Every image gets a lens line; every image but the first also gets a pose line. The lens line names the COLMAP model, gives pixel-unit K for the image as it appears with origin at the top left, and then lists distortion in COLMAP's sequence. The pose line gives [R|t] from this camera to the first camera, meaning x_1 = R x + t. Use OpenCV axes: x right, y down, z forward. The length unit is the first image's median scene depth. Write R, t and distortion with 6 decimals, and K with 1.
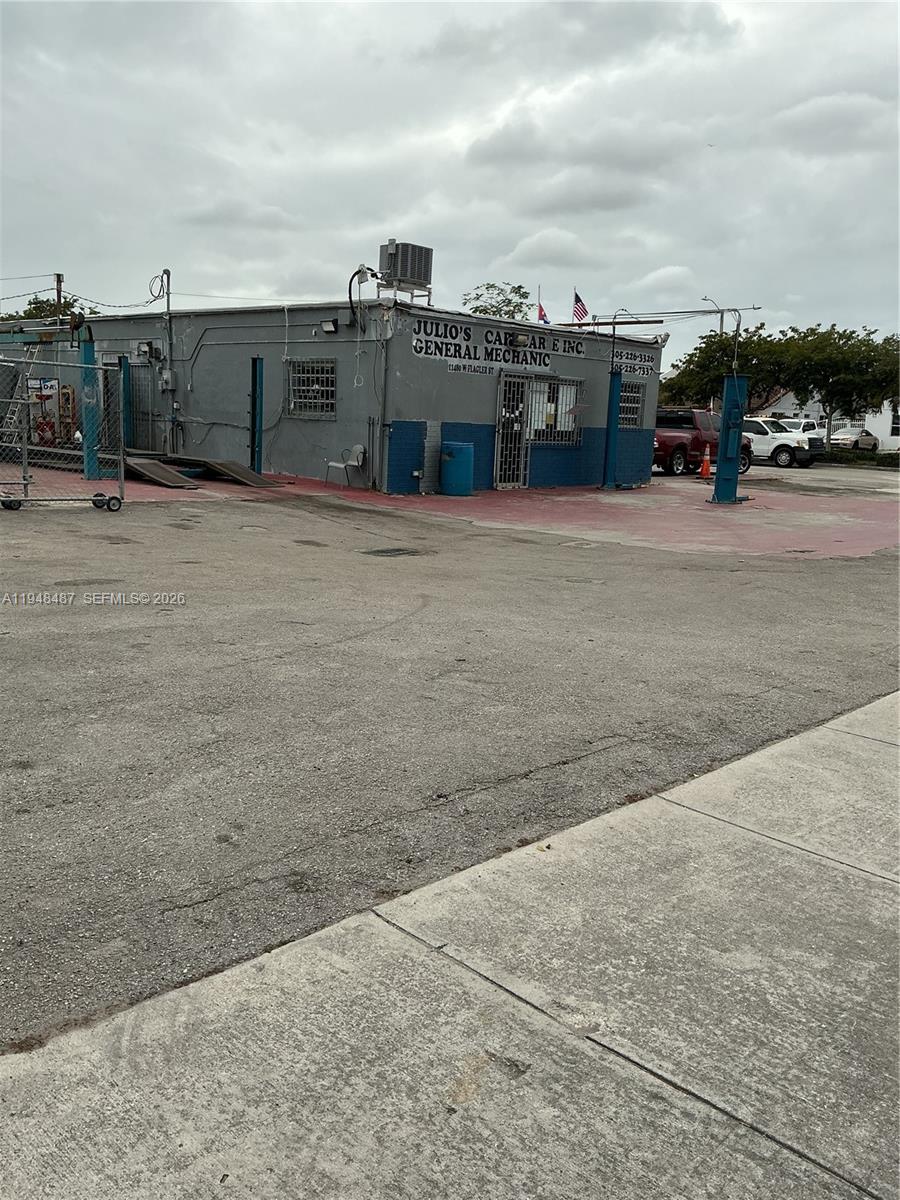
lens RADIAL K [[1003.0, 0, 453.4], [0, 1003.0, 598.4], [0, 0, 1]] dist [0.164126, -0.341696]
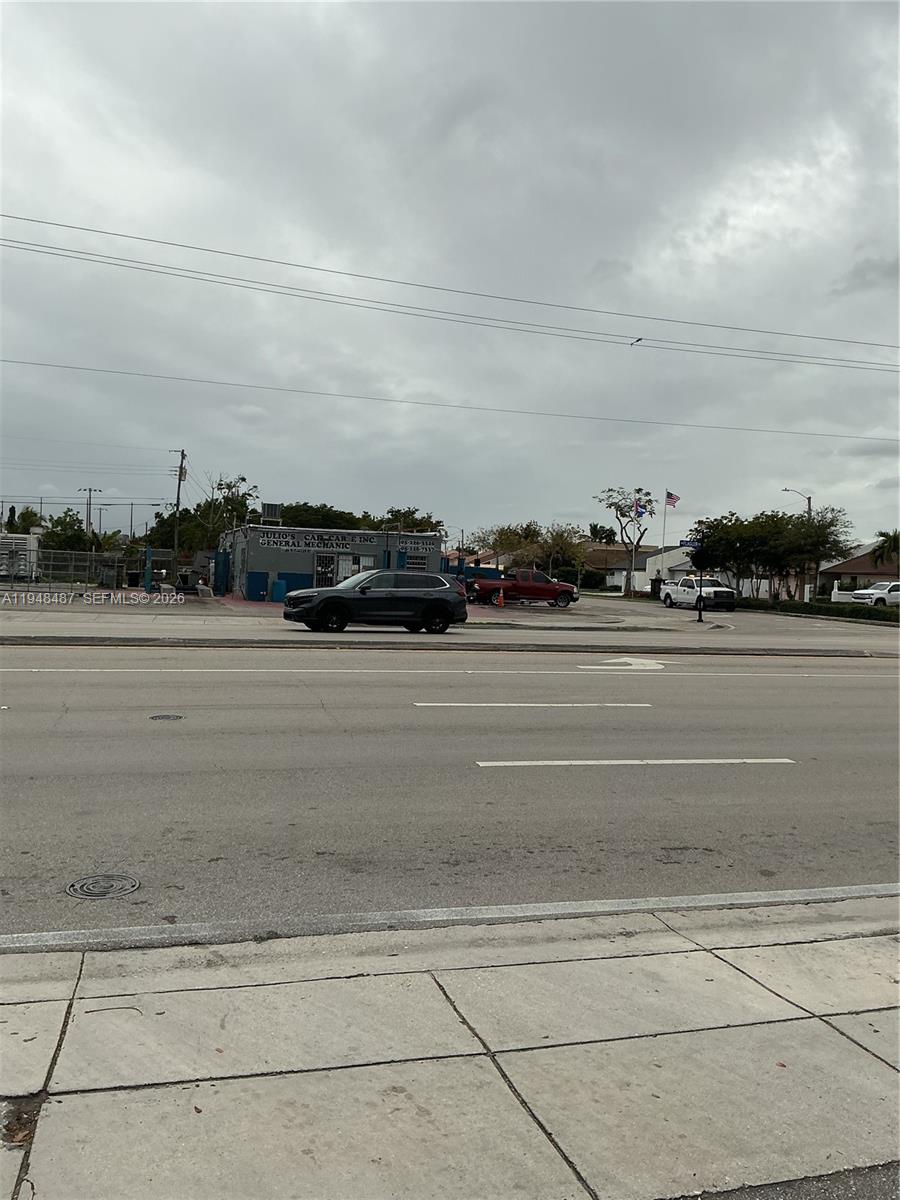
lens RADIAL K [[1003.0, 0, 453.4], [0, 1003.0, 598.4], [0, 0, 1]] dist [0.164126, -0.341696]
pose [[0.872882, -0.010158, -0.487825, 1.998375], [-0.079535, 0.983449, -0.162793, 0.319793], [0.481405, 0.180898, 0.857627, -1.113114]]
